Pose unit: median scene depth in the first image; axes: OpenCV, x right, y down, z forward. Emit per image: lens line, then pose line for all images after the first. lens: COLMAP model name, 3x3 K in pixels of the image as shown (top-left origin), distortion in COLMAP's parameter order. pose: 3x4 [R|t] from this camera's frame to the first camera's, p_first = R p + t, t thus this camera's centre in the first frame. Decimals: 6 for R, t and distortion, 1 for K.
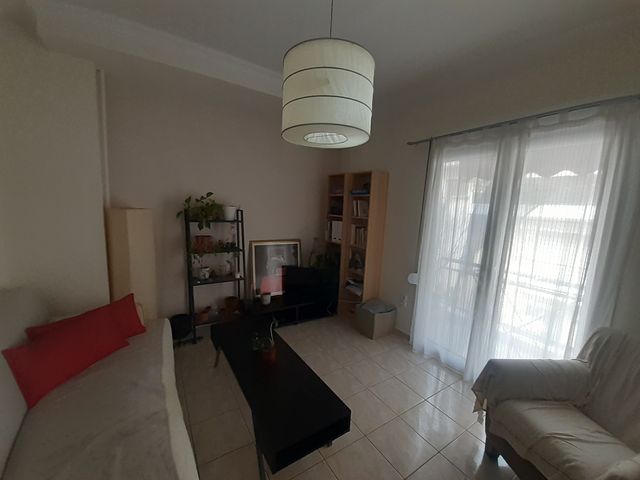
lens RADIAL K [[254.5, 0, 318.3], [0, 254.5, 240.7], [0, 0, 1]] dist [-0.006862, -0.002178]
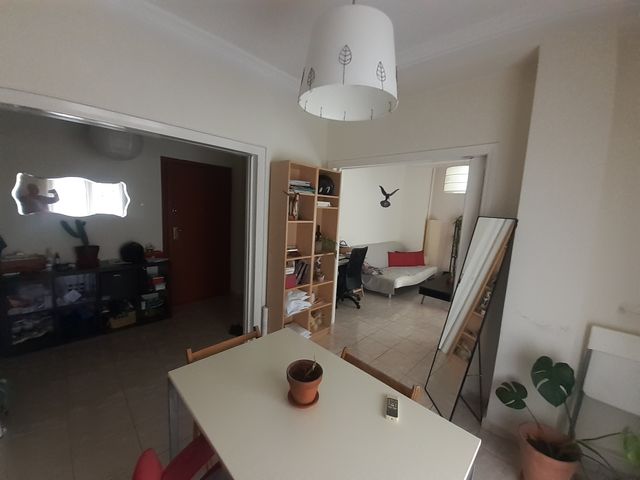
lens RADIAL K [[254.5, 0, 320.9], [0, 254.5, 242.1], [0, 0, 1]] dist [-0.006862, -0.002178]
pose [[0.226079, 0.103718, -0.968571, 1.174636], [-0.169167, 0.983387, 0.065818, 0.093980], [0.959307, 0.148970, 0.239869, -0.513318]]
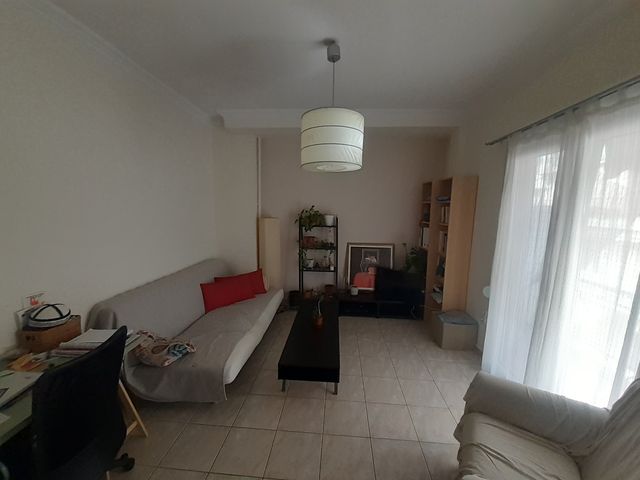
lens RADIAL K [[254.5, 0, 318.7], [0, 254.5, 240.7], [0, 0, 1]] dist [-0.006862, -0.002178]
pose [[0.797811, 0.044154, -0.601289, 0.403376], [-0.060694, 0.998130, -0.007237, 0.010078], [0.599845, 0.042268, 0.798999, -0.083865]]
